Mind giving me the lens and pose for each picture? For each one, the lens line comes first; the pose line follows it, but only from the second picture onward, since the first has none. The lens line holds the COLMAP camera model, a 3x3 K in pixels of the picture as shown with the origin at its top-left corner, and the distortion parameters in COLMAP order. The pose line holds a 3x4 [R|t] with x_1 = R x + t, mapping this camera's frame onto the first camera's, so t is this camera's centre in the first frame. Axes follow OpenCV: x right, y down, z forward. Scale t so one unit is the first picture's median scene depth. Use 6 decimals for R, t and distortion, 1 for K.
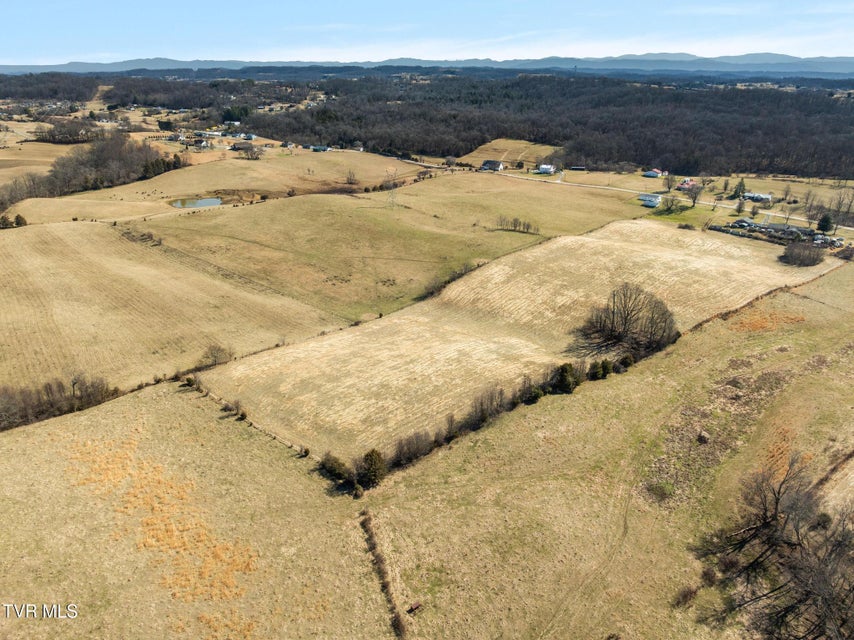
lens RADIAL K [[599.9, 0, 432.1], [0, 599.9, 319.4], [0, 0, 1]] dist [-0.043330, 0.012845]
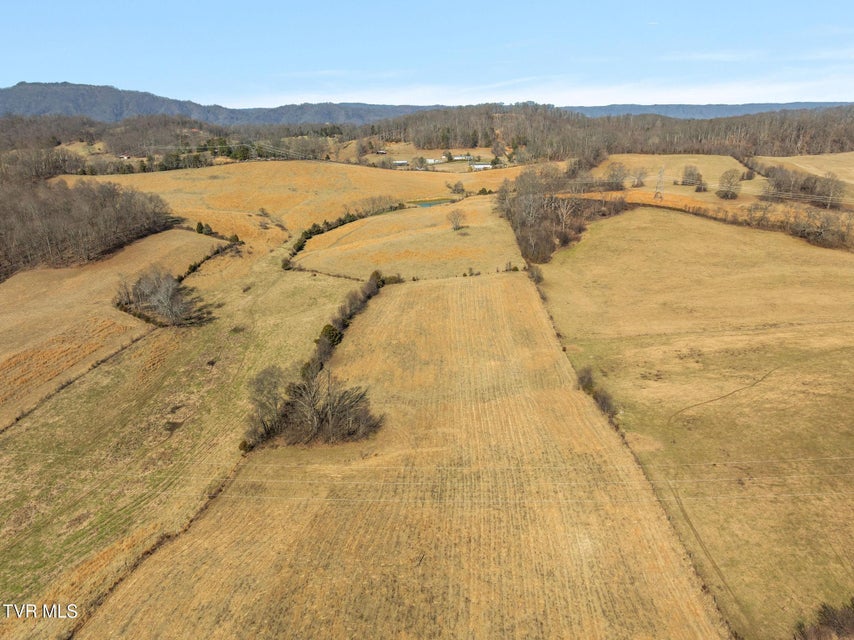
lens RADIAL K [[599.9, 0, 430.6], [0, 599.9, 320.5], [0, 0, 1]] dist [-0.043330, 0.012845]
pose [[-0.753831, 0.227113, -0.616570, 0.573338], [-0.250858, 0.767808, 0.589526, -0.489104], [0.607297, 0.599074, -0.521824, 1.254226]]
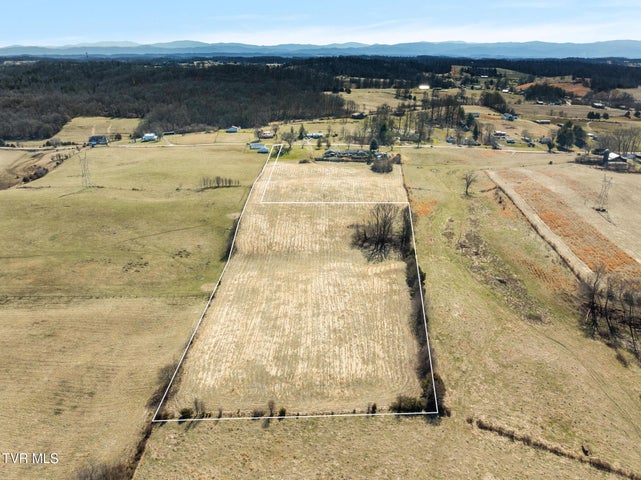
lens RADIAL K [[450.3, 0, 324.7], [0, 450.3, 238.3], [0, 0, 1]] dist [-0.043330, 0.012845]
pose [[0.725634, -0.267643, 0.633895, -0.418984], [0.271062, 0.957944, 0.094172, -0.102324], [-0.632441, 0.103490, 0.767664, 0.236342]]
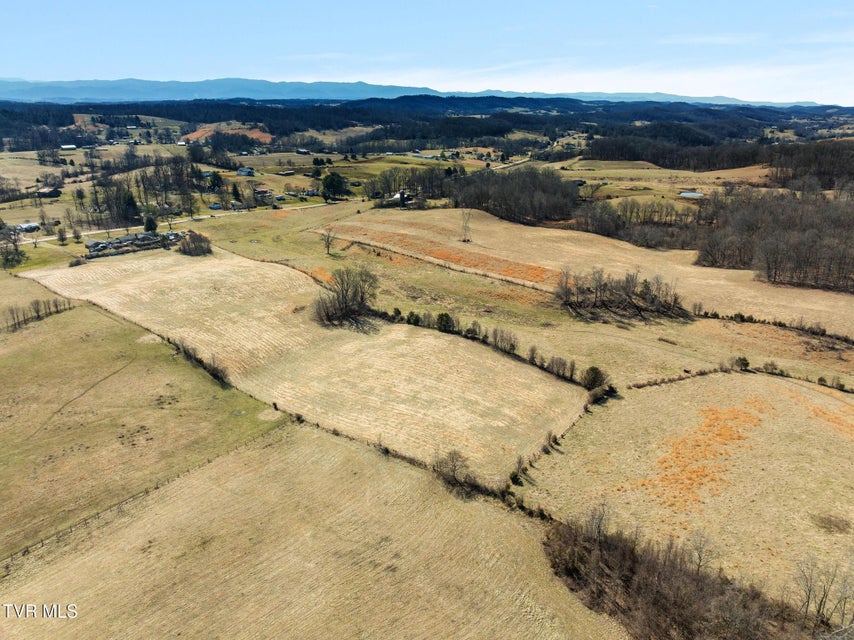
lens RADIAL K [[599.9, 0, 431.2], [0, 599.9, 317.9], [0, 0, 1]] dist [-0.043330, 0.012845]
pose [[-0.044185, -0.352176, 0.934890, -0.759997], [0.382368, 0.858586, 0.341503, -0.284306], [-0.922953, 0.372561, 0.096724, 0.654685]]
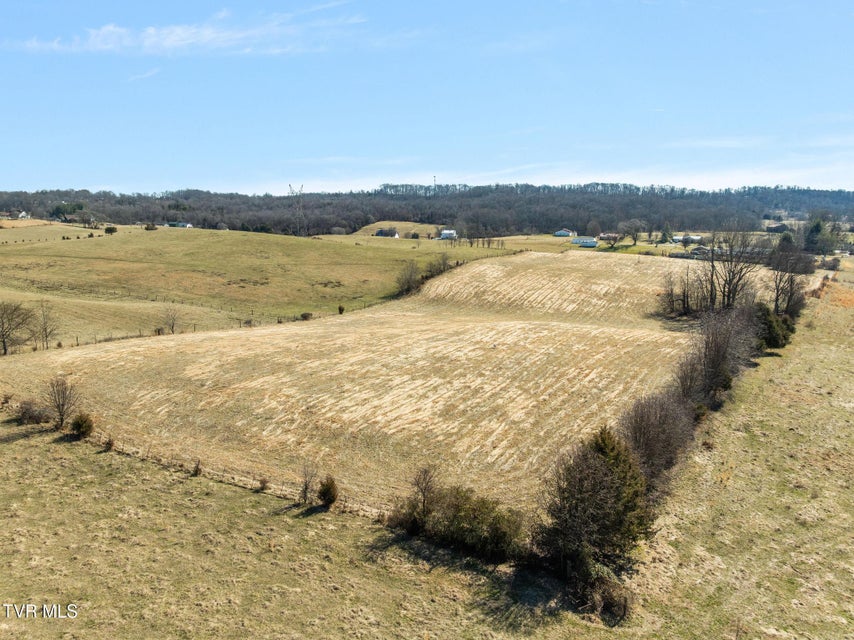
lens RADIAL K [[599.9, 0, 430.1], [0, 599.9, 323.6], [0, 0, 1]] dist [-0.043330, 0.012845]
pose [[0.969678, -0.049177, 0.239388, -0.134025], [0.097899, 0.975679, -0.196126, 0.120537], [-0.223921, 0.213615, 0.950909, 0.415625]]
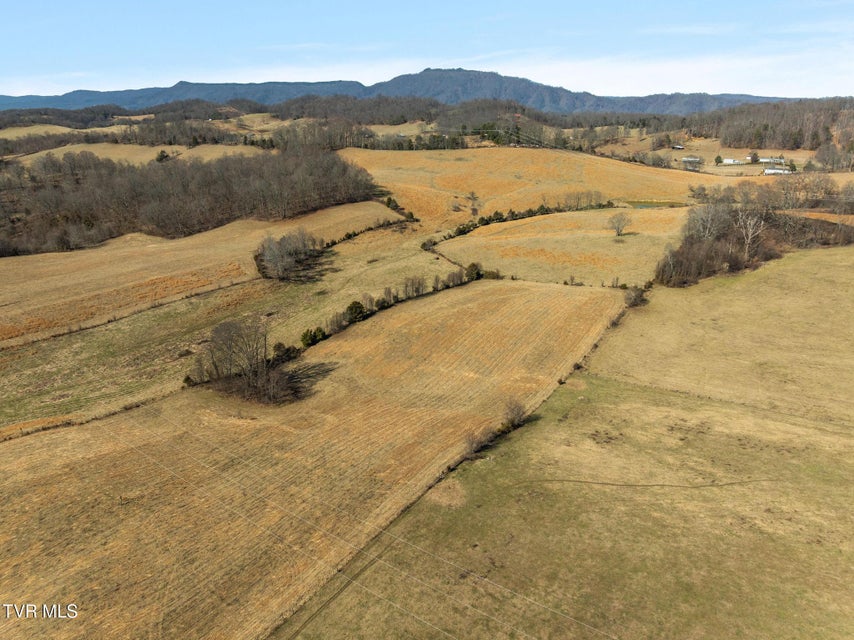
lens RADIAL K [[599.9, 0, 429.6], [0, 599.9, 321.2], [0, 0, 1]] dist [-0.043330, 0.012845]
pose [[-0.991477, 0.042320, -0.123214, 0.161174], [-0.054906, 0.721938, 0.689776, -0.549177], [0.118144, 0.690662, -0.713462, 1.398746]]
